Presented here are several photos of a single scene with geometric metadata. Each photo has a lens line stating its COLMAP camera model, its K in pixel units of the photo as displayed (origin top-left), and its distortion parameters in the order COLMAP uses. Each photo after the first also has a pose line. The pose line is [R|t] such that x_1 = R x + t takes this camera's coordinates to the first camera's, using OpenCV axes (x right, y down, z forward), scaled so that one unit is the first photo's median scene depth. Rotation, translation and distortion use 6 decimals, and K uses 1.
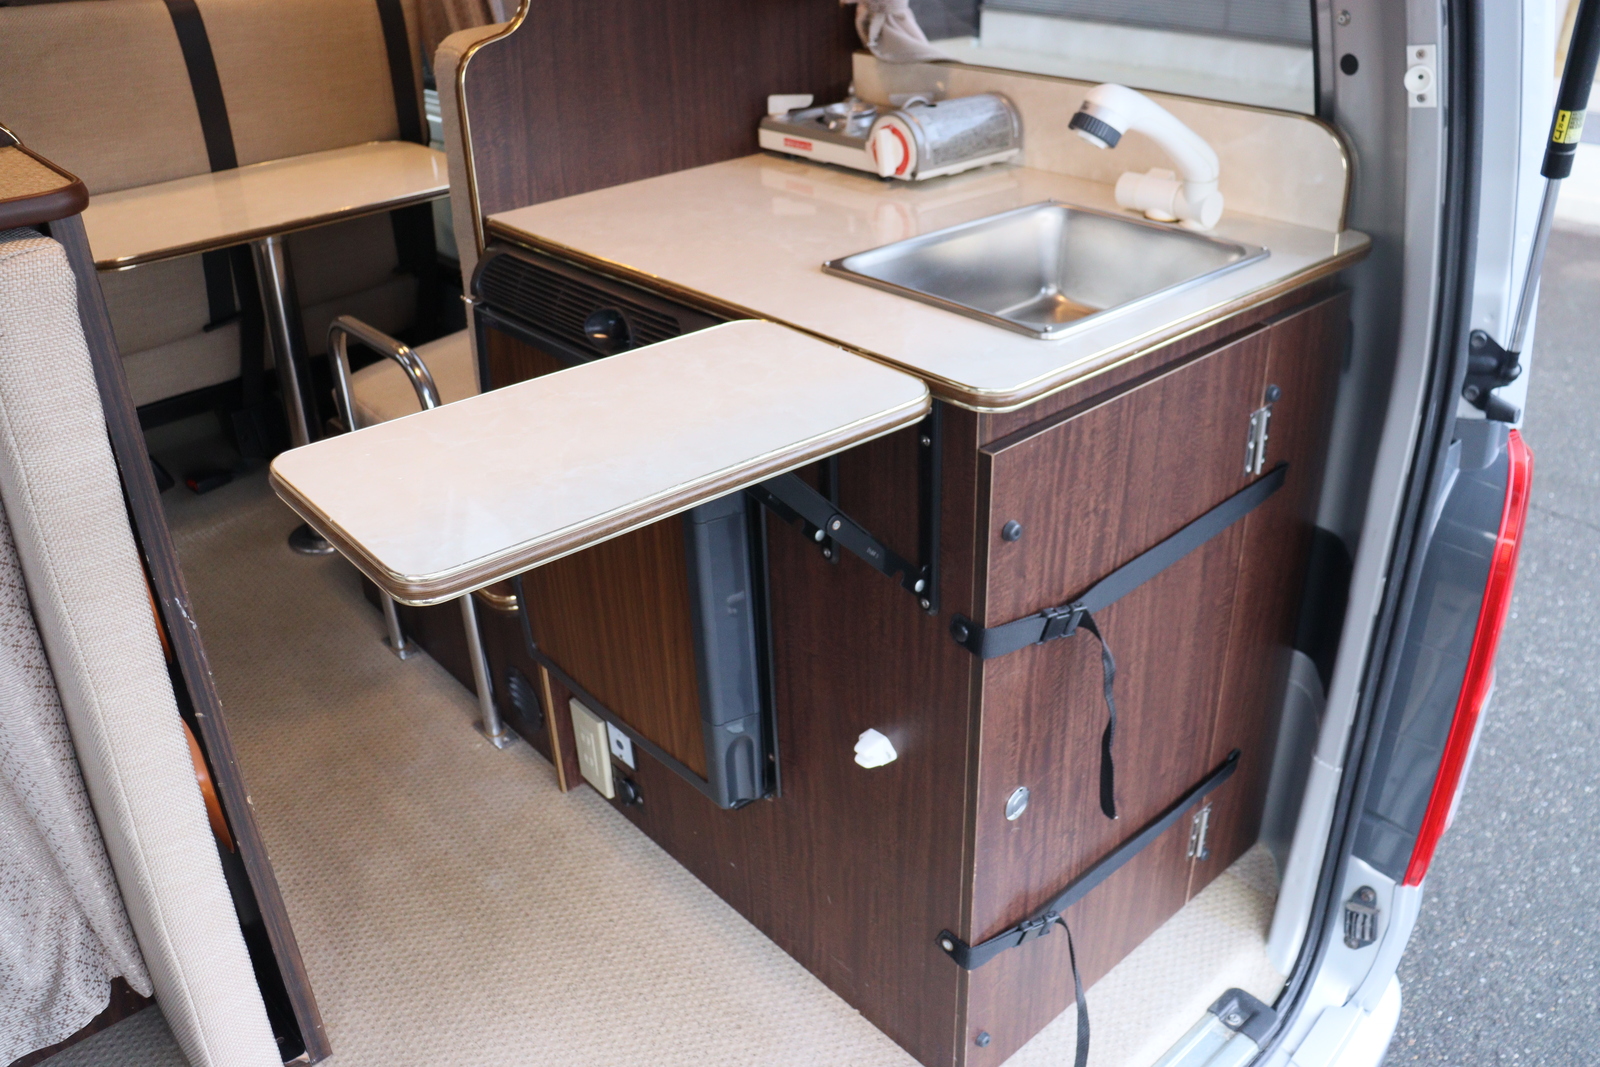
lens RADIAL K [[1295.9, 0, 800.0], [0, 1295.9, 533.5], [0, 0, 1]] dist [-0.158931, 0.136515]
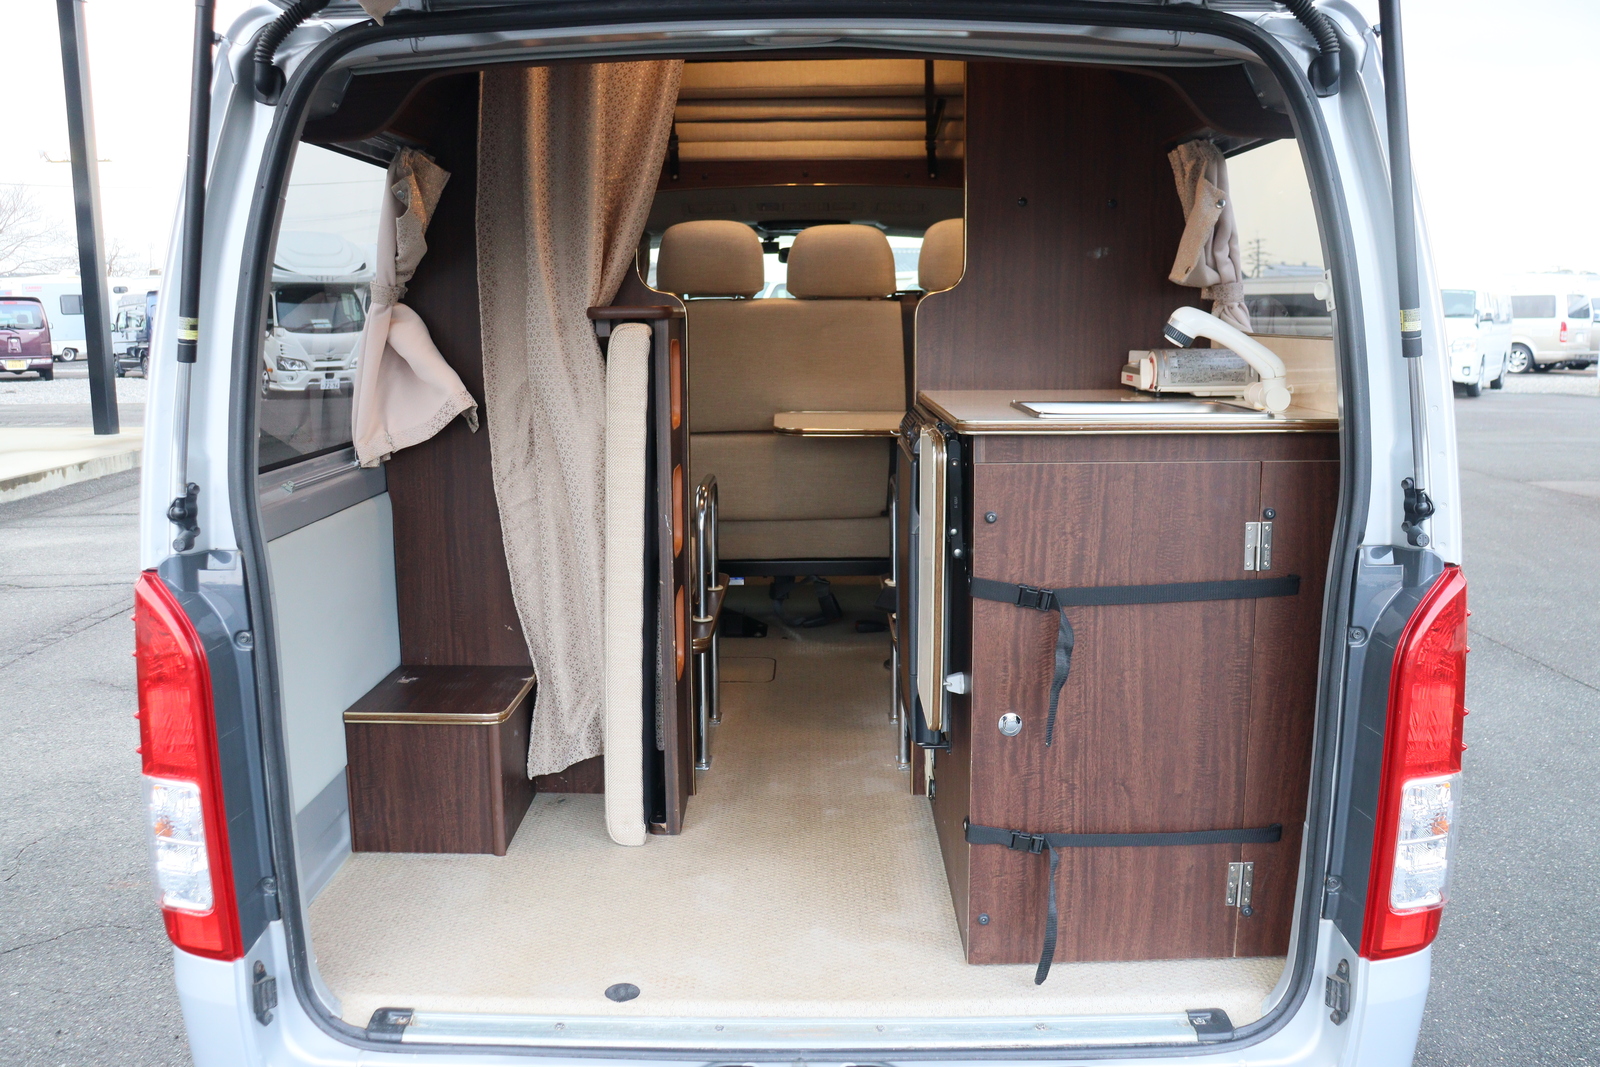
lens RADIAL K [[1295.9, 0, 800.0], [0, 1295.9, 533.5], [0, 0, 1]] dist [-0.158931, 0.136515]
pose [[0.745443, 0.137546, -0.652223, 1.028876], [-0.333690, 0.924048, -0.186511, 0.397835], [0.577032, 0.356674, 0.734723, -0.392040]]
